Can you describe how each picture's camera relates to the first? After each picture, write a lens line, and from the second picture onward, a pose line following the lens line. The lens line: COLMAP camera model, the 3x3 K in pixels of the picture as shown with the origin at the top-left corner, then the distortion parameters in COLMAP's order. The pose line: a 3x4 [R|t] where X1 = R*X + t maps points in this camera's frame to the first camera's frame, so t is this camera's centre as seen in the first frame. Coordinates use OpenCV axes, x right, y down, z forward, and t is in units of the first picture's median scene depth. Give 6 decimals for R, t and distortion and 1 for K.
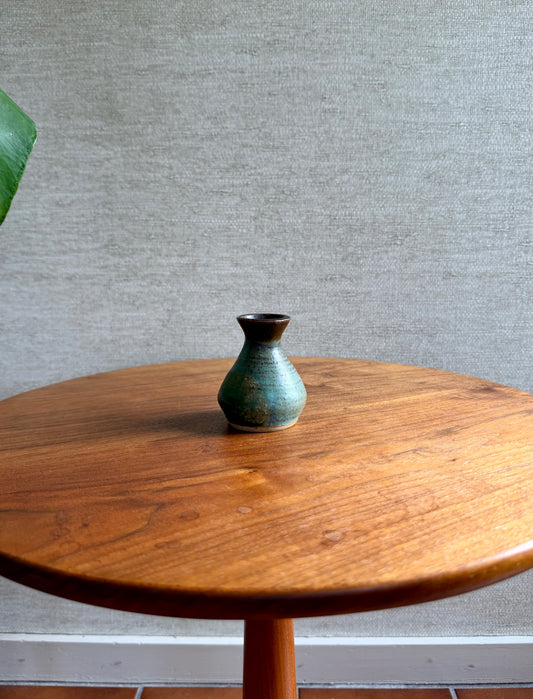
lens RADIAL K [[627.2, 0, 275.2], [0, 627.2, 355.0], [0, 0, 1]] dist [0.024021, -0.106425]
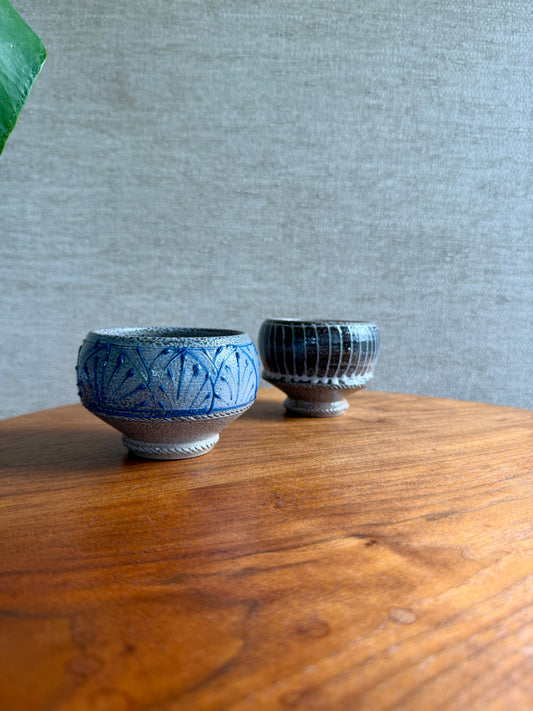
lens RADIAL K [[506.1, 0, 283.1], [0, 506.1, 359.9], [0, 0, 1]] dist [-0.019803, -0.004662]
pose [[0.998092, 0.029913, 0.054010, -0.065445], [-0.025093, 0.995821, -0.087817, 0.026562], [-0.056411, 0.086294, 0.994671, 0.331065]]
